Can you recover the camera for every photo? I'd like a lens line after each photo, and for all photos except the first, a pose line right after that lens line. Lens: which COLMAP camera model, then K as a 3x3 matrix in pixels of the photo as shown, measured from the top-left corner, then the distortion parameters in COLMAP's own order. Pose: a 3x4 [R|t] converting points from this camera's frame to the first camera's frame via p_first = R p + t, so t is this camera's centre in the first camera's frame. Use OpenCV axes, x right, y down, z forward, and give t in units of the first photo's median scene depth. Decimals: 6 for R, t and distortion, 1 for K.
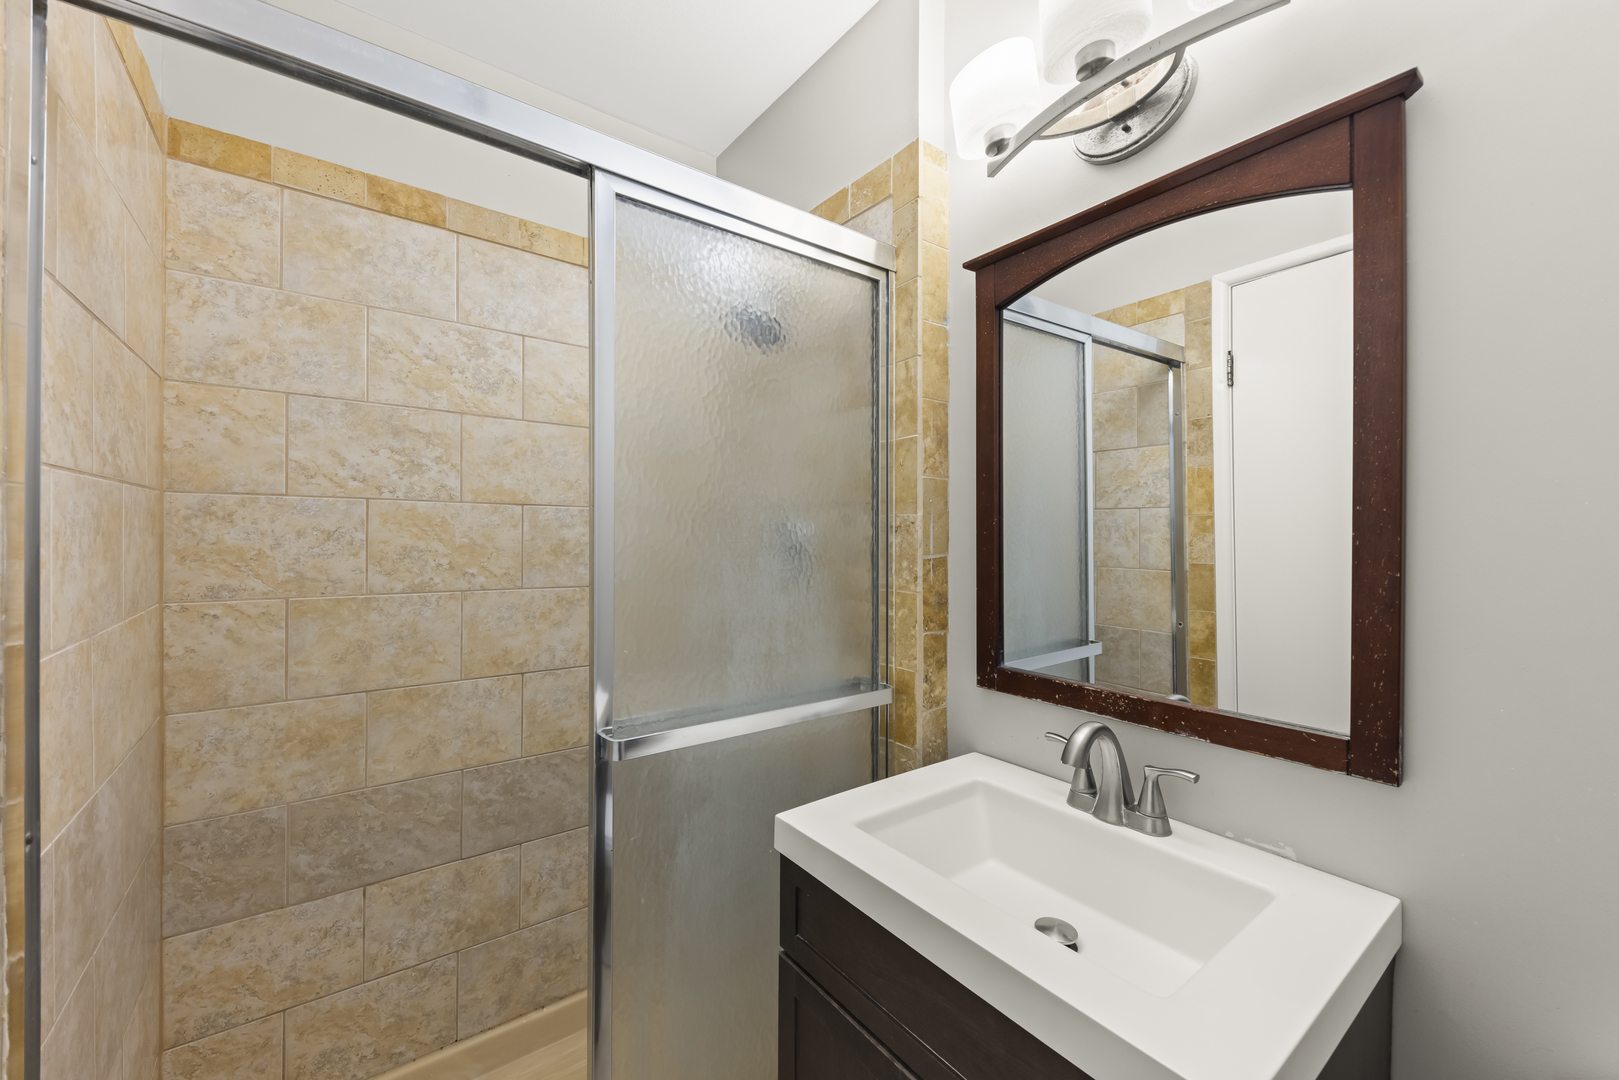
lens RADIAL K [[627.9, 0, 808.5], [0, 627.9, 537.4], [0, 0, 1]] dist [0.004100, -0.000458]
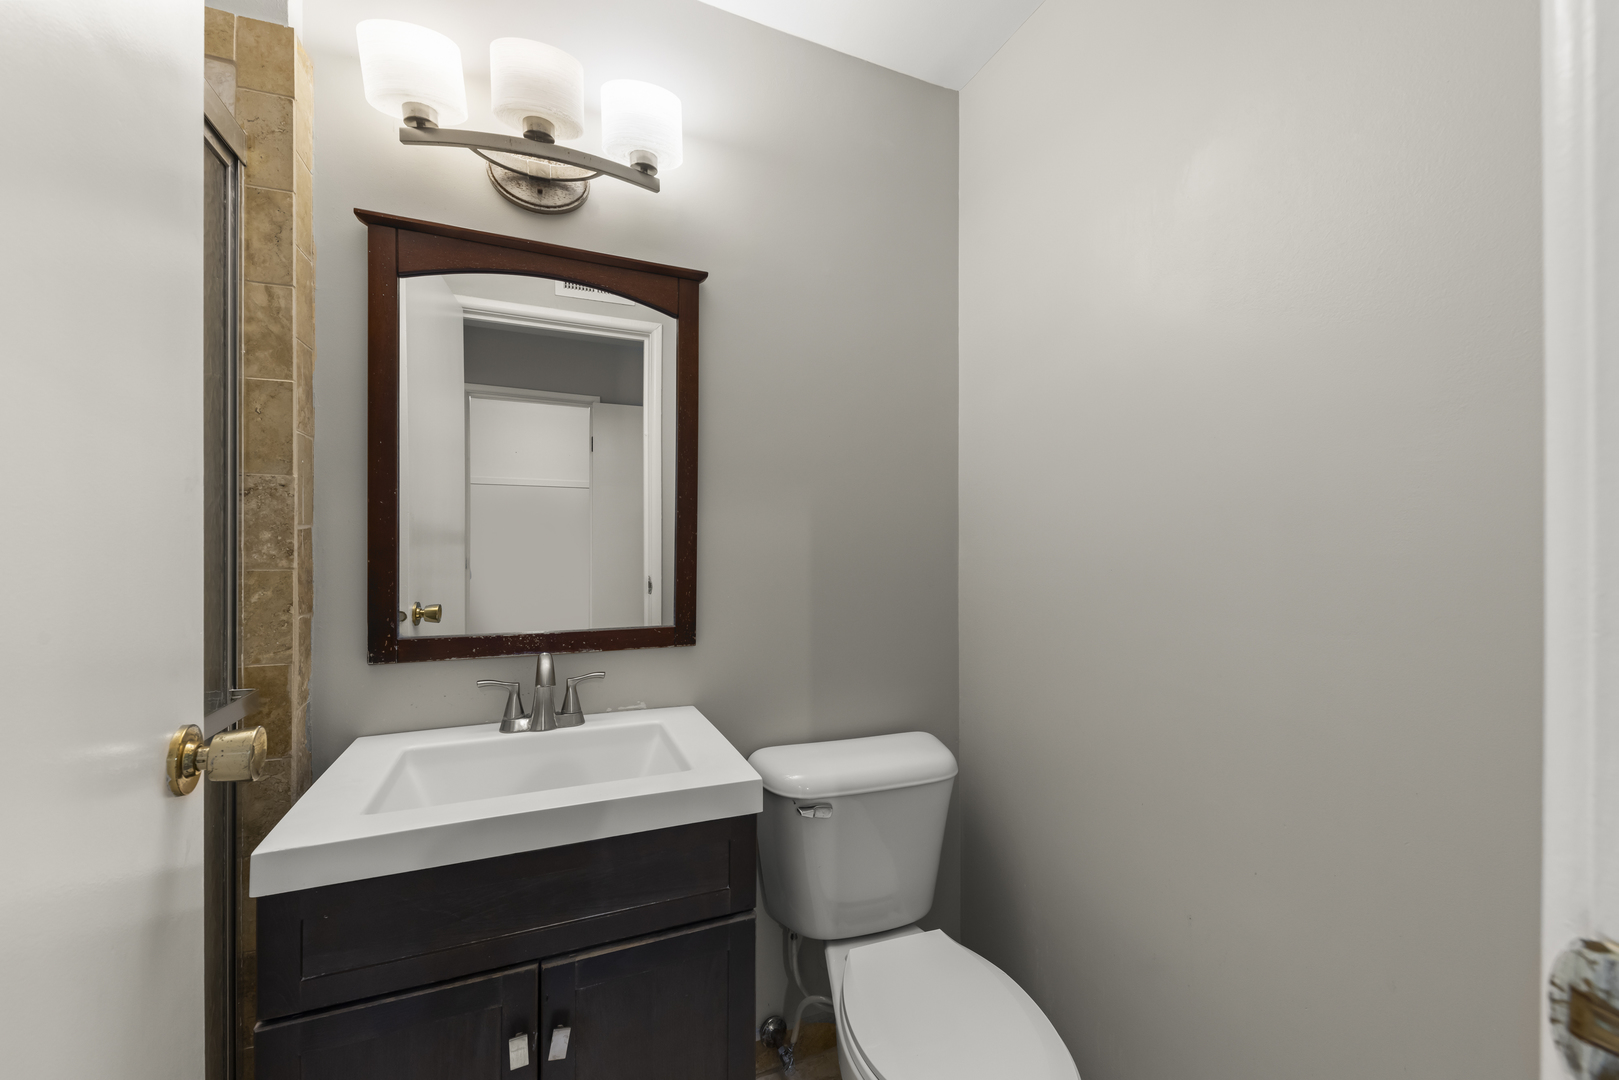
lens RADIAL K [[627.9, 0, 810.0], [0, 627.9, 543.5], [0, 0, 1]] dist [0.004100, -0.000458]
pose [[0.234654, 0.002129, 0.972077, -0.480597], [-0.000631, 0.999998, -0.002038, 0.055134], [-0.972079, -0.000135, 0.234655, 0.130325]]
